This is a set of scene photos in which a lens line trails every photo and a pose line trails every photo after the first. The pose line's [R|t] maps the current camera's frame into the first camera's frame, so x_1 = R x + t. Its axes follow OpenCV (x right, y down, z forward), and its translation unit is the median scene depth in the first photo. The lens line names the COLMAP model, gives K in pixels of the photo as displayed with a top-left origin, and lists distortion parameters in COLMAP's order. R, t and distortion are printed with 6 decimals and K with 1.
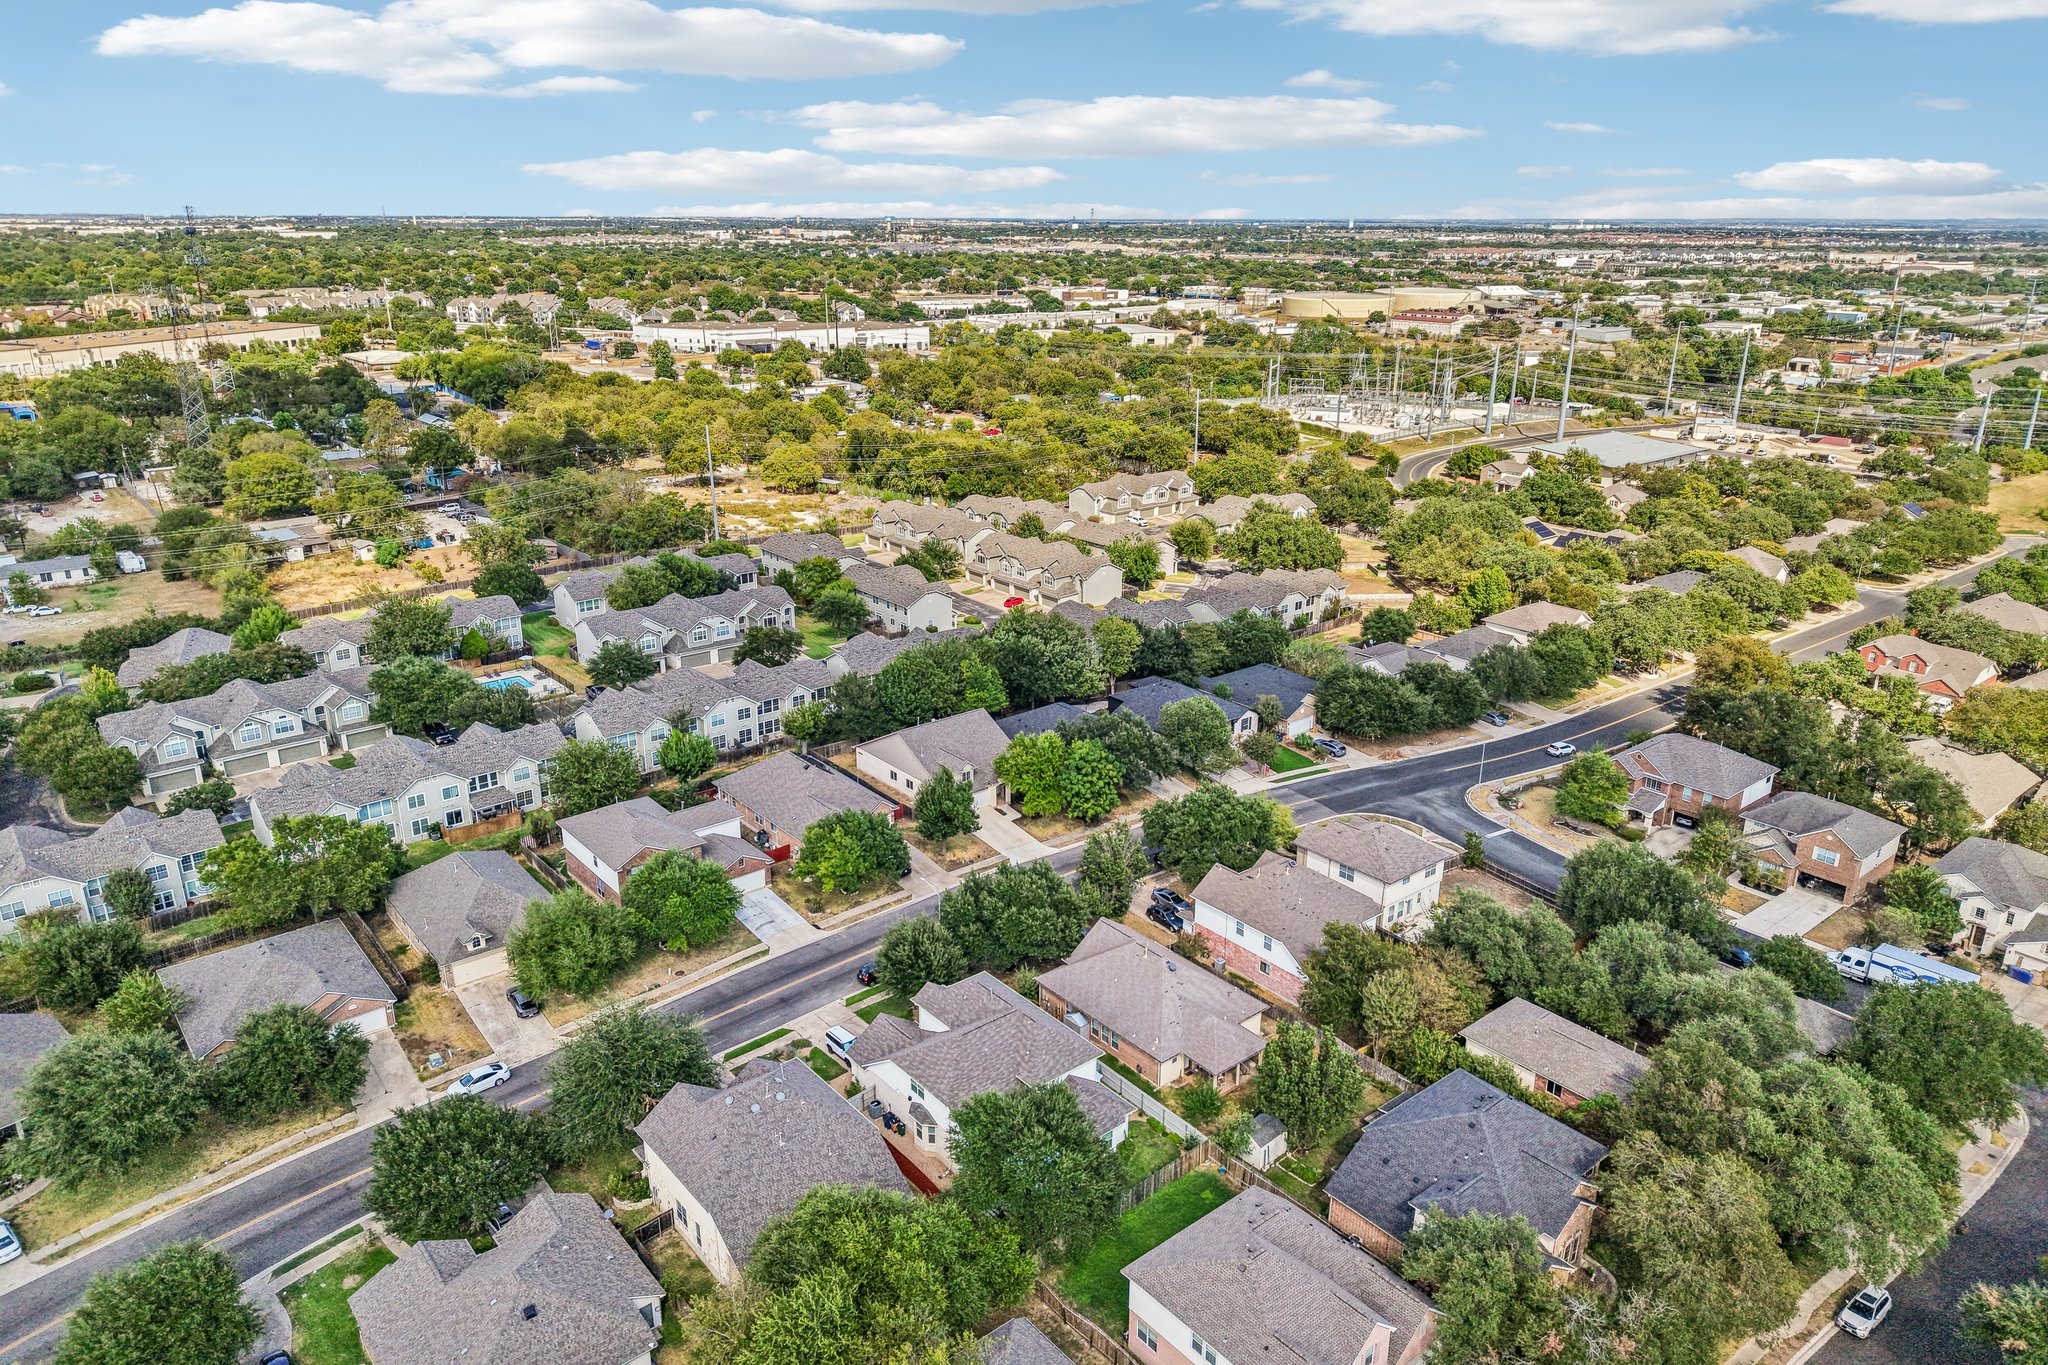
lens RADIAL K [[1374.3, 0, 1026.0], [0, 1374.3, 616.7], [0, 0, 1]] dist [0.021468, 0.000364]
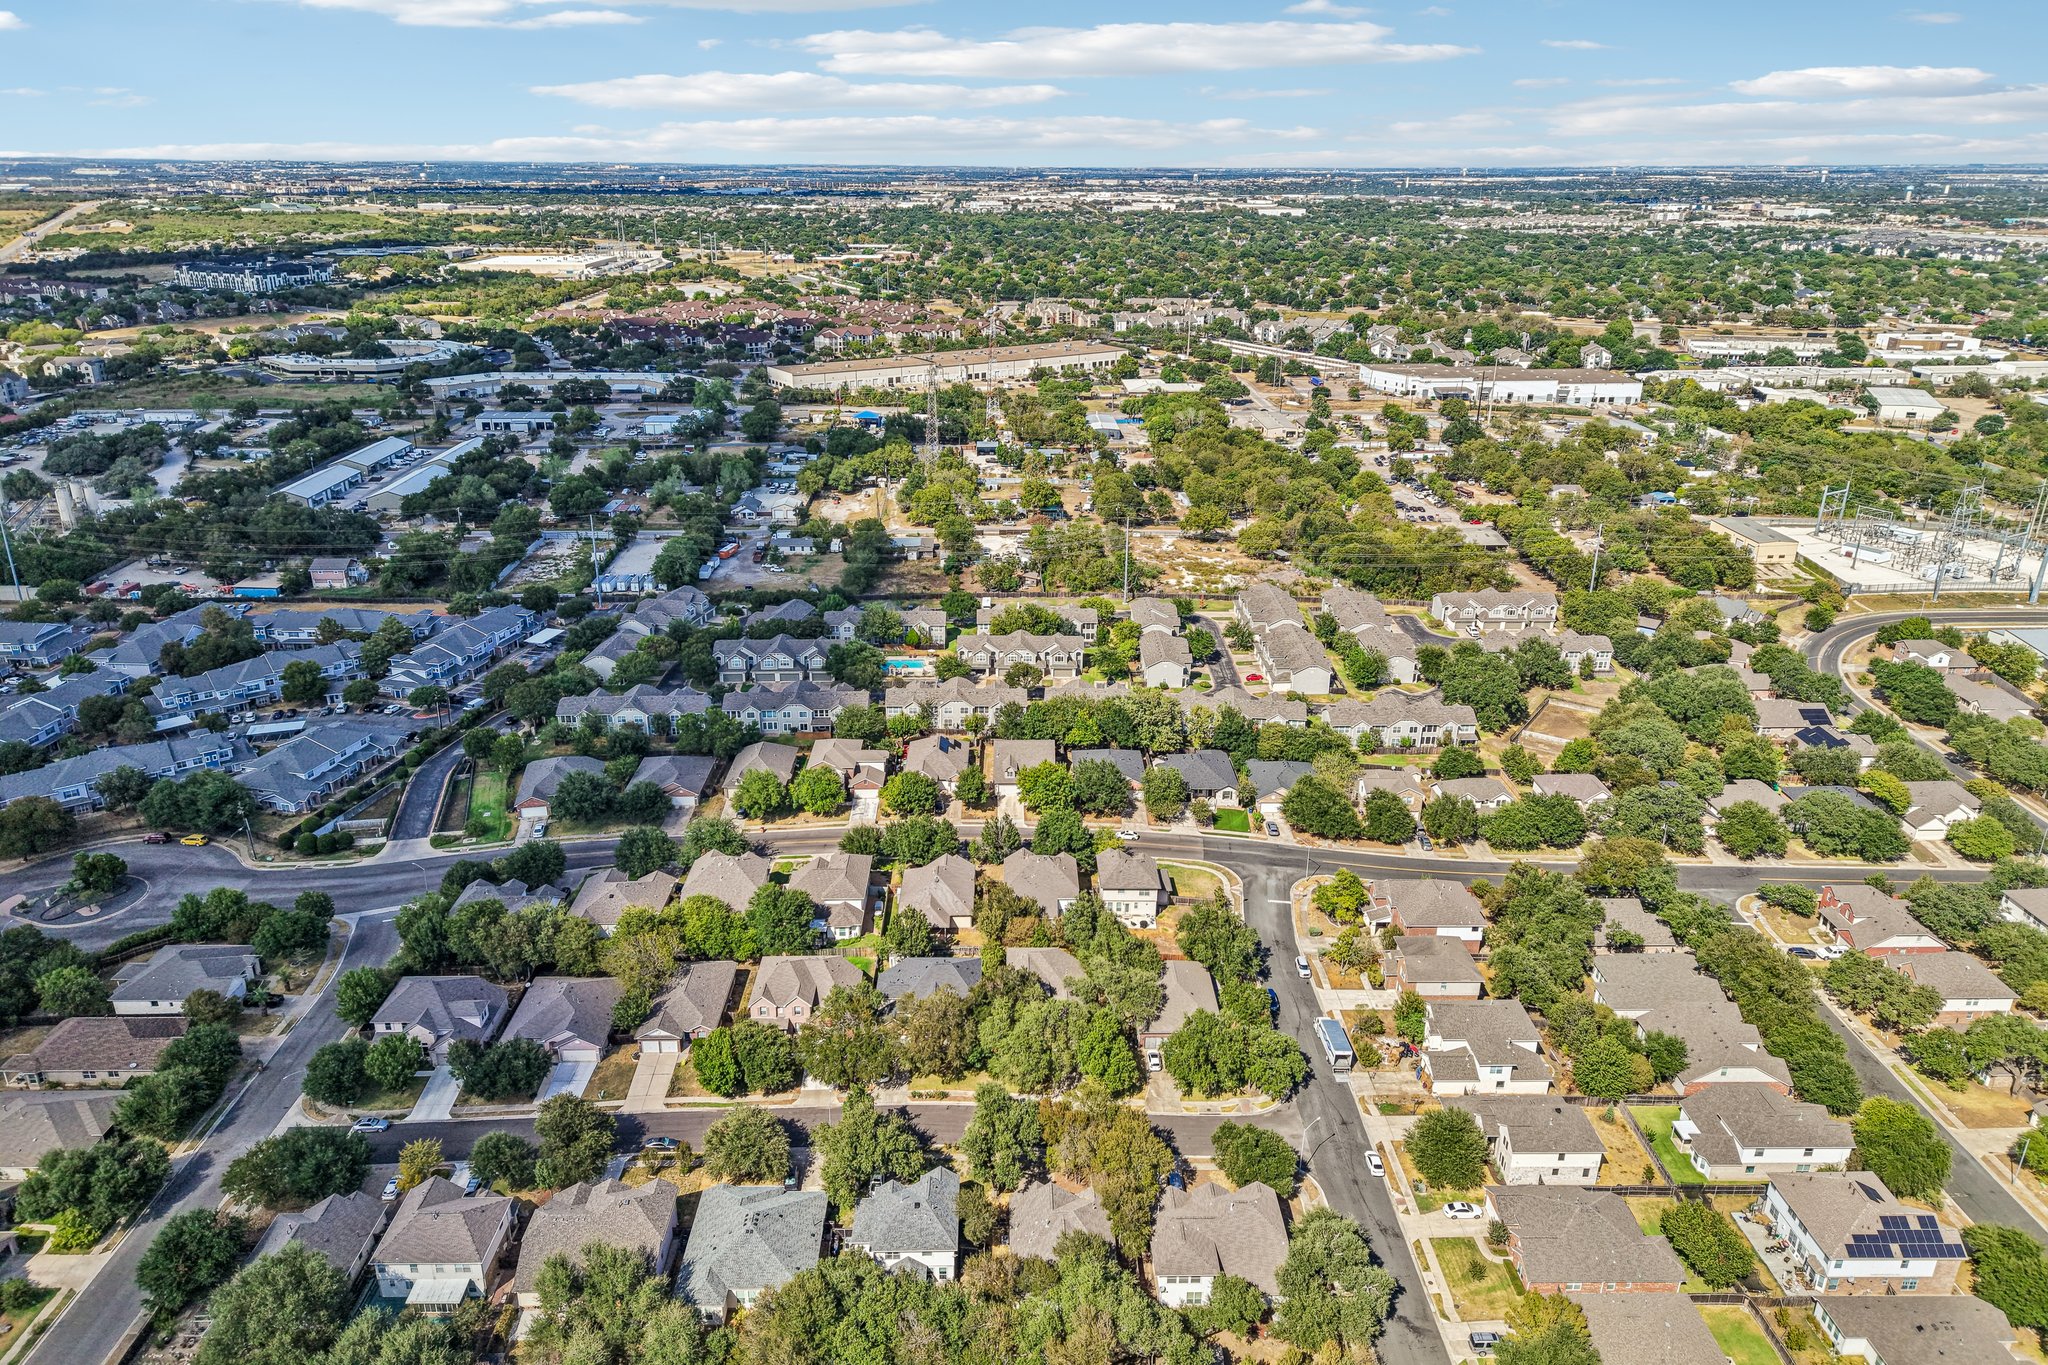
lens RADIAL K [[1374.3, 0, 1026.0], [0, 1374.3, 616.7], [0, 0, 1]] dist [0.021468, 0.000364]
pose [[0.781389, 0.194346, -0.593011, 0.846537], [-0.175958, 0.980327, 0.089426, -0.211458], [0.598724, 0.034469, 0.800213, -0.359781]]
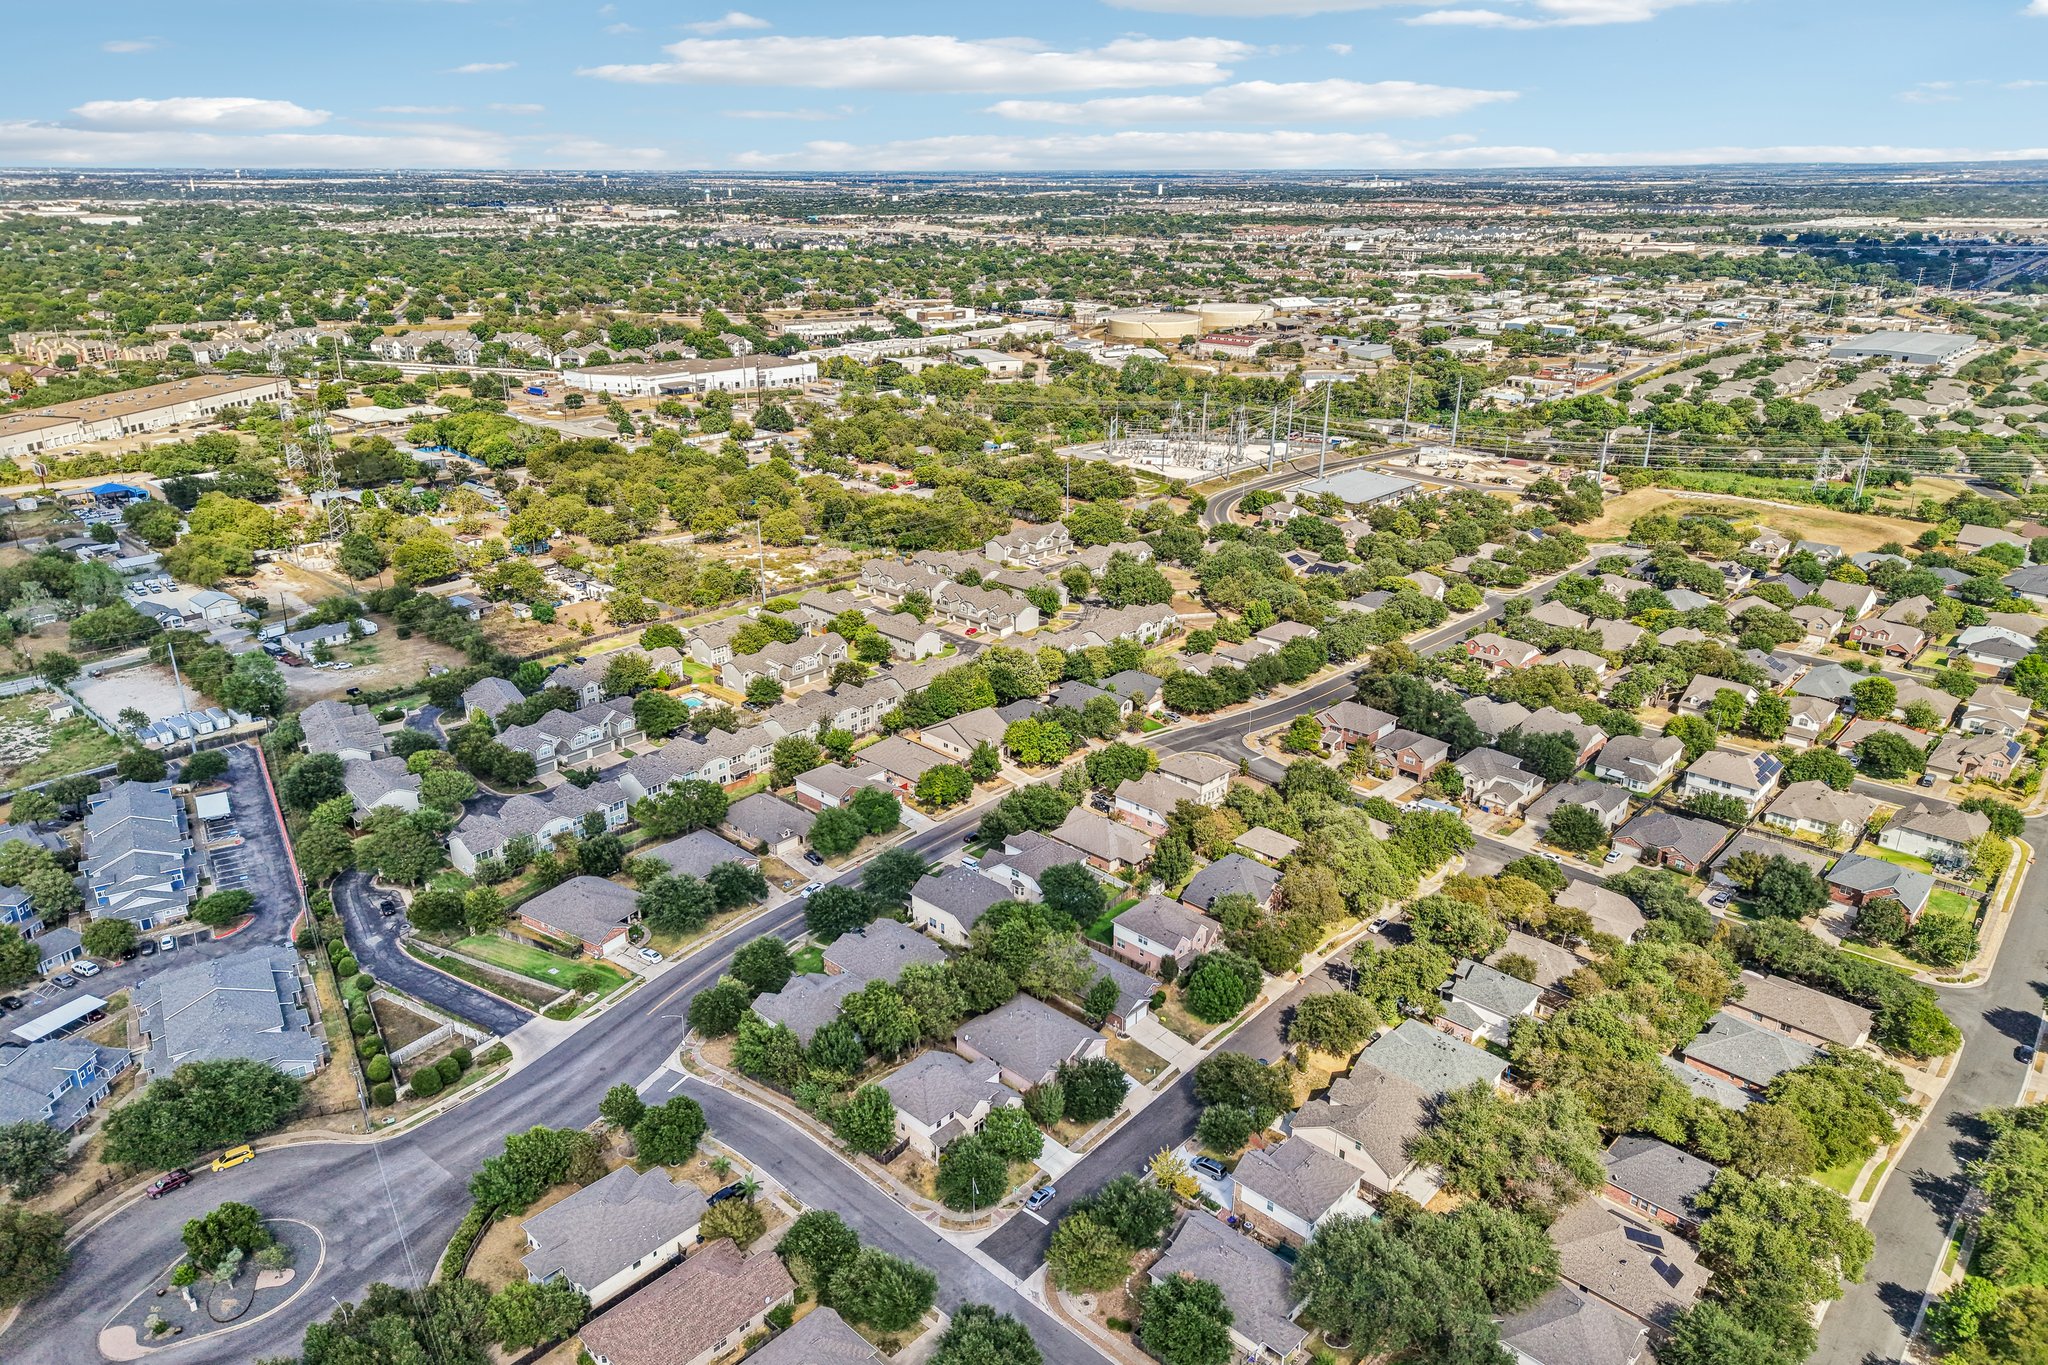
lens RADIAL K [[1342.1, 0, 1047.2], [0, 1342.1, 682.7], [0, 0, 1]] dist [-0.001667, -0.001235]
pose [[0.989512, -0.045578, 0.137074, -0.182562], [0.034594, 0.996075, 0.081476, -0.100497], [-0.140250, -0.075880, 0.987204, -0.723875]]
